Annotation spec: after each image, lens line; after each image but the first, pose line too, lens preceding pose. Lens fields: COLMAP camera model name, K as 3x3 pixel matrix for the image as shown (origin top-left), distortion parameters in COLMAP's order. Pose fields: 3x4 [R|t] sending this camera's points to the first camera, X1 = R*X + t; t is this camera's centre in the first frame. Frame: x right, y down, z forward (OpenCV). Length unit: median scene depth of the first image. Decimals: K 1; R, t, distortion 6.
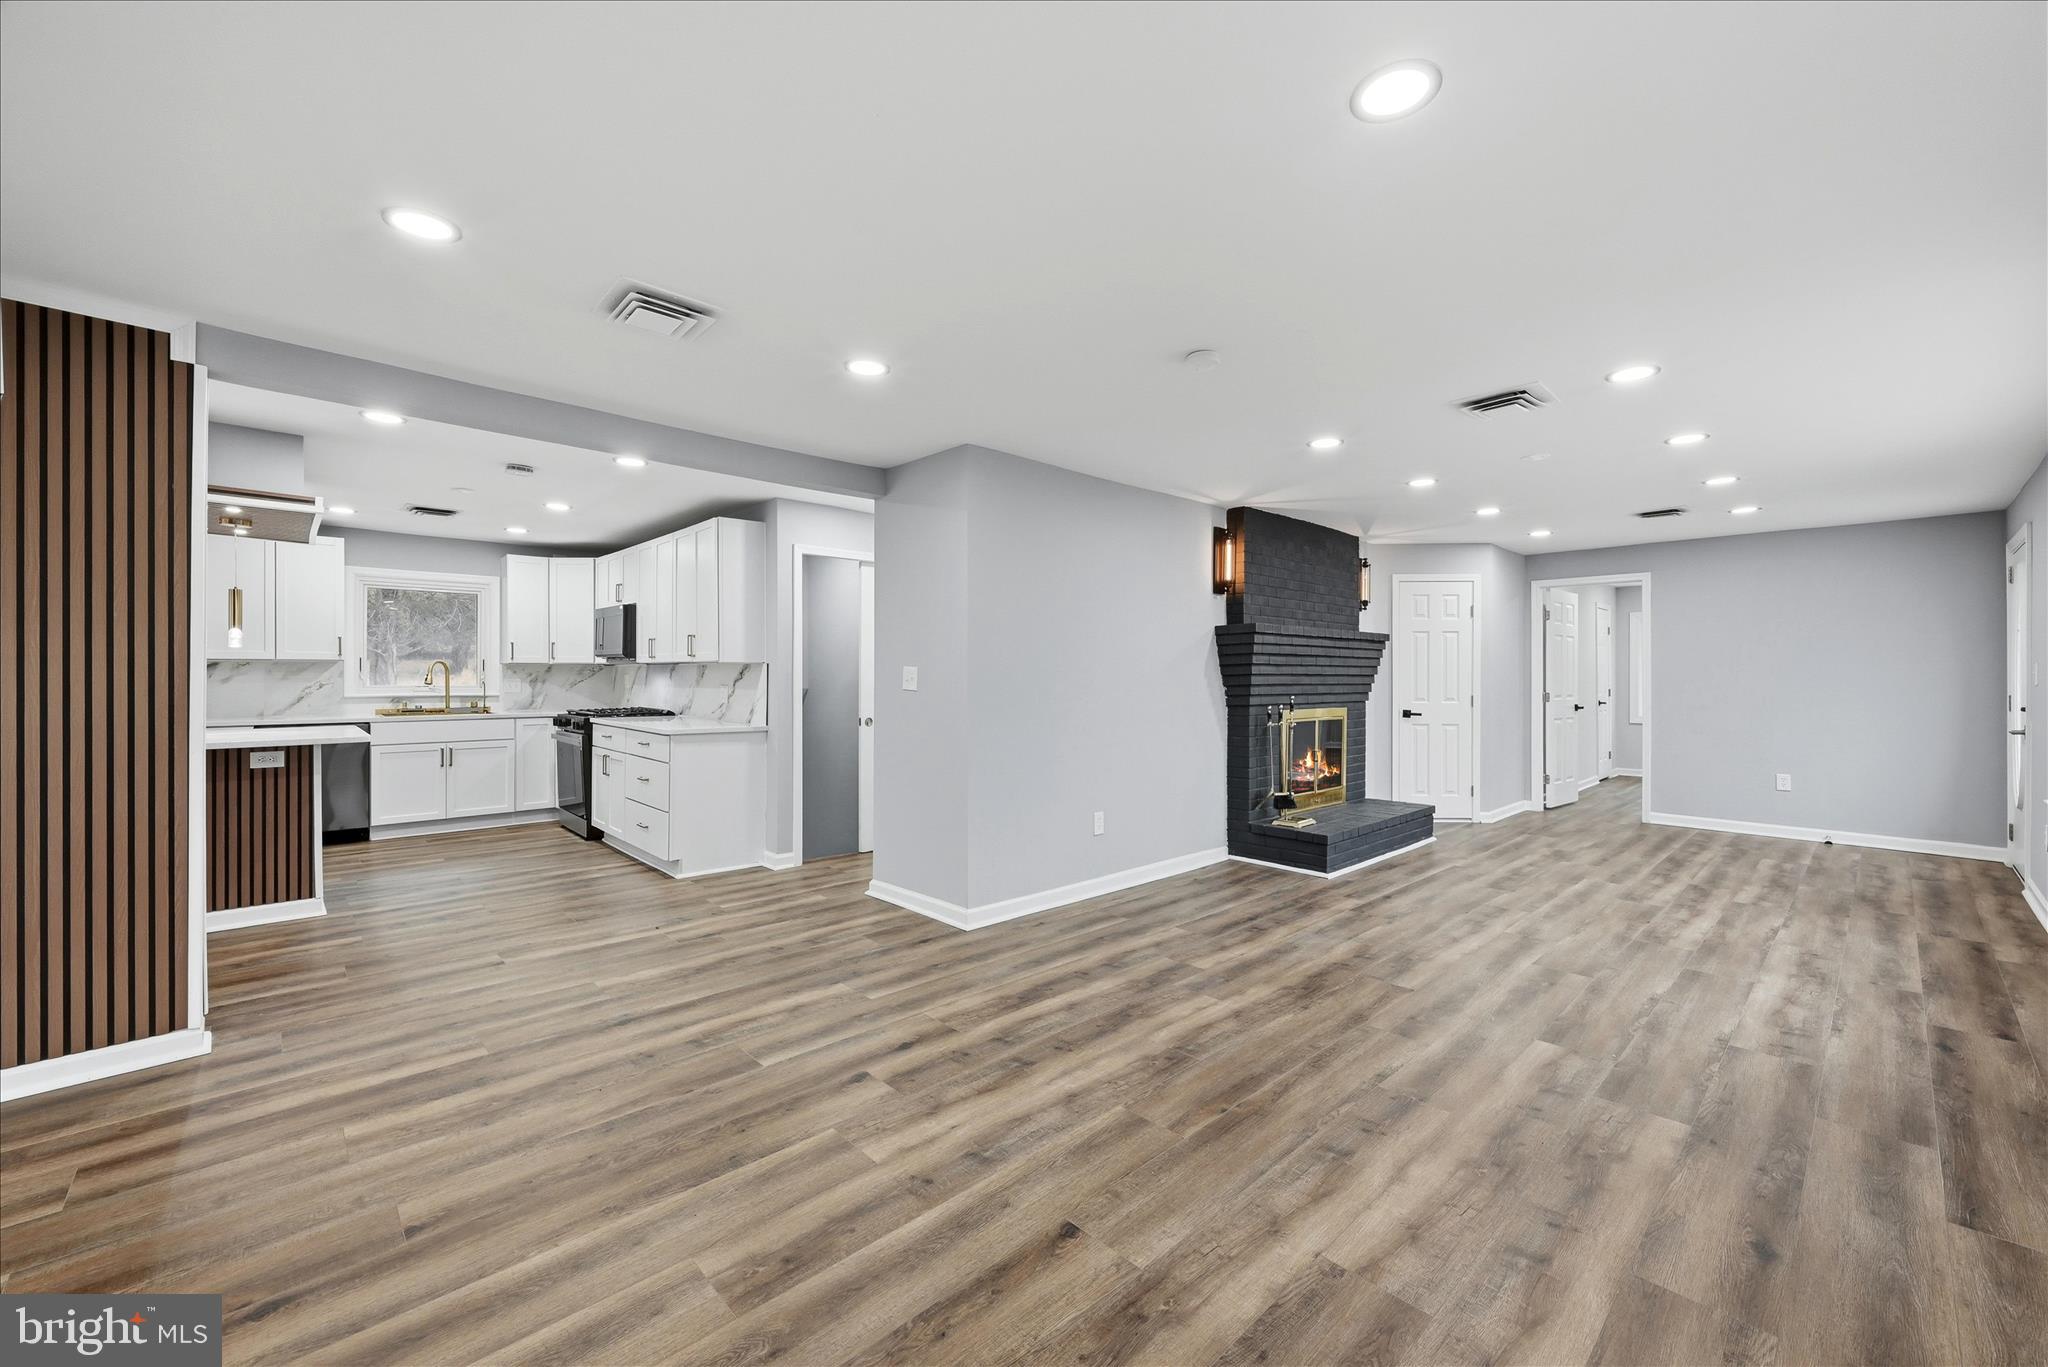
lens RADIAL K [[812.8, 0, 1026.0], [0, 812.8, 679.6], [0, 0, 1]] dist [-0.000116, -0.000320]
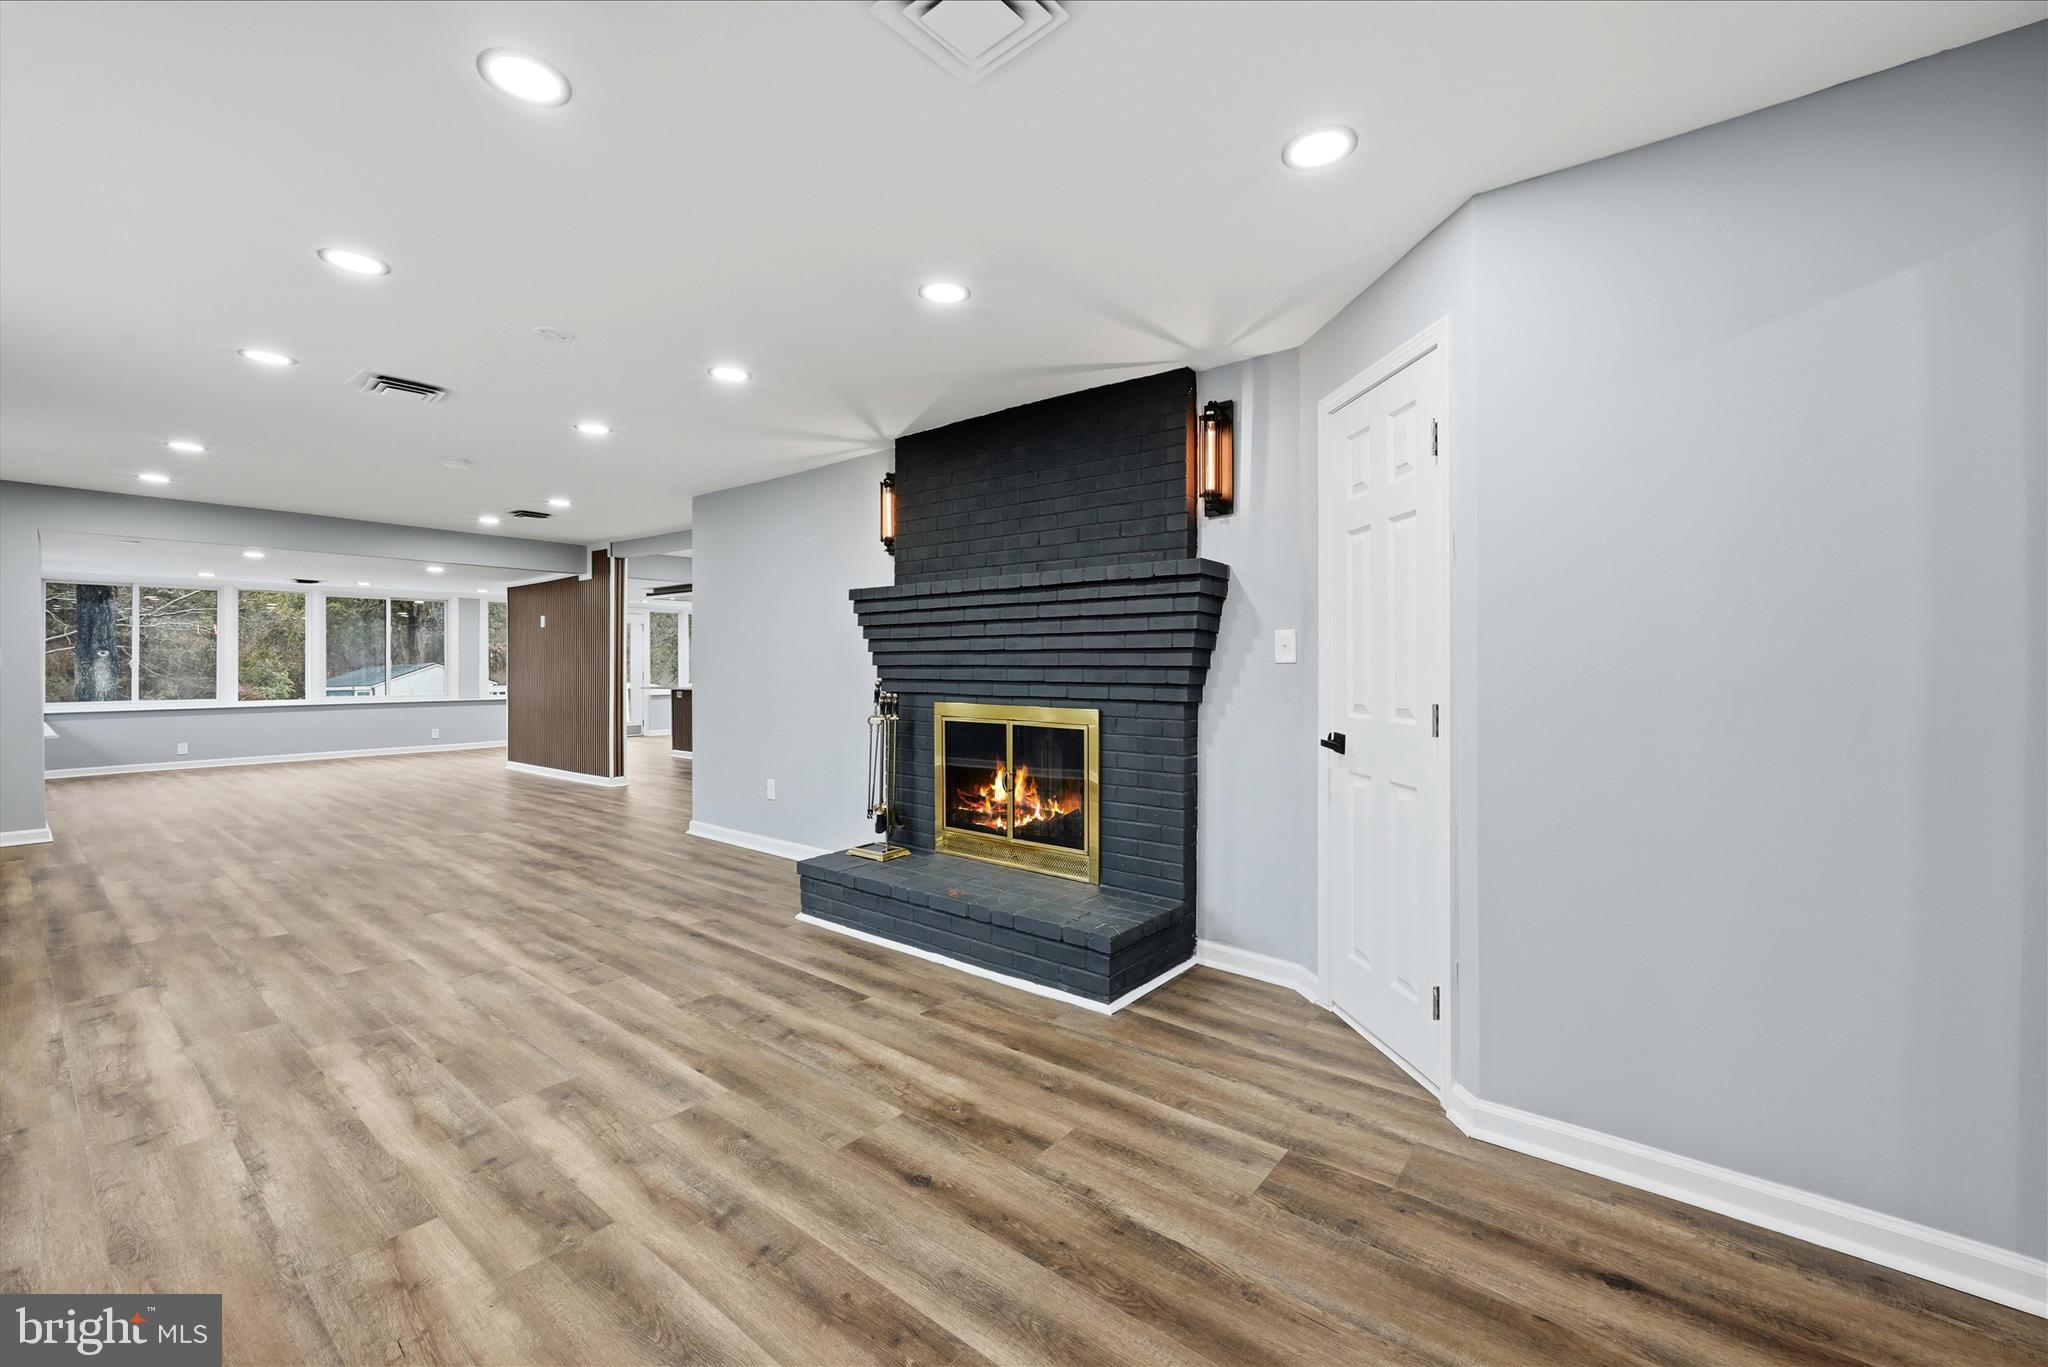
lens RADIAL K [[812.8, 0, 1026.0], [0, 812.8, 679.6], [0, 0, 1]] dist [-0.000116, -0.000320]
pose [[0.152088, 0.016455, -0.988230, 1.388615], [-0.000068, 0.999862, 0.016638, 0.007357], [0.988367, -0.002463, 0.152068, 1.308027]]
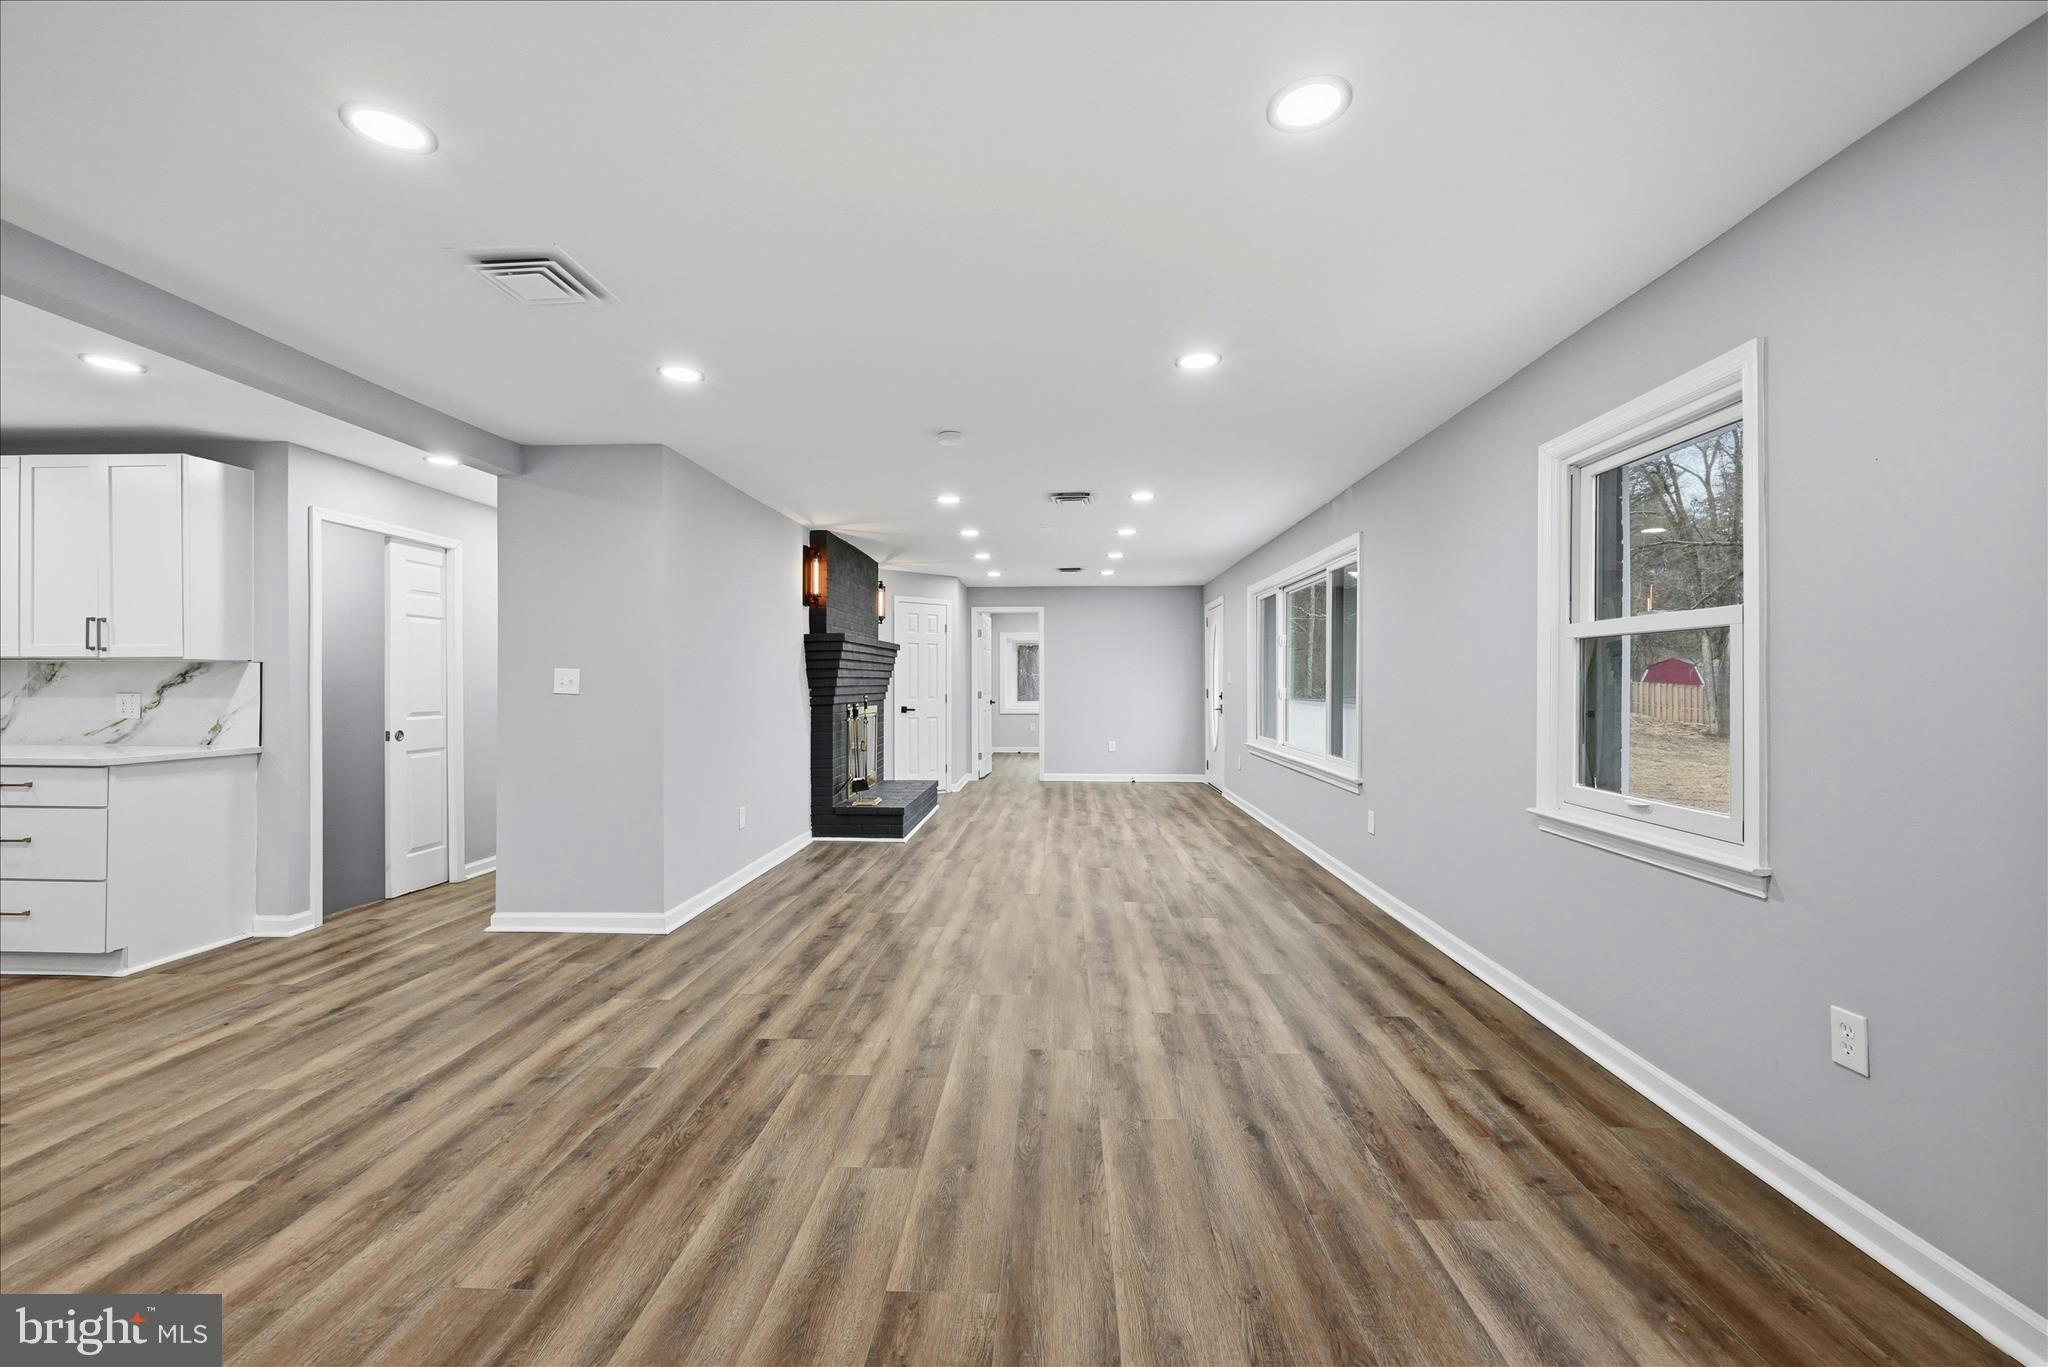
lens RADIAL K [[812.8, 0, 1026.0], [0, 812.8, 679.6], [0, 0, 1]] dist [-0.000116, -0.000320]
pose [[0.718544, -0.001535, 0.695480, -0.424148], [0.004948, 0.999984, -0.002905, 0.002034], [-0.695464, 0.005528, 0.718540, -0.022407]]
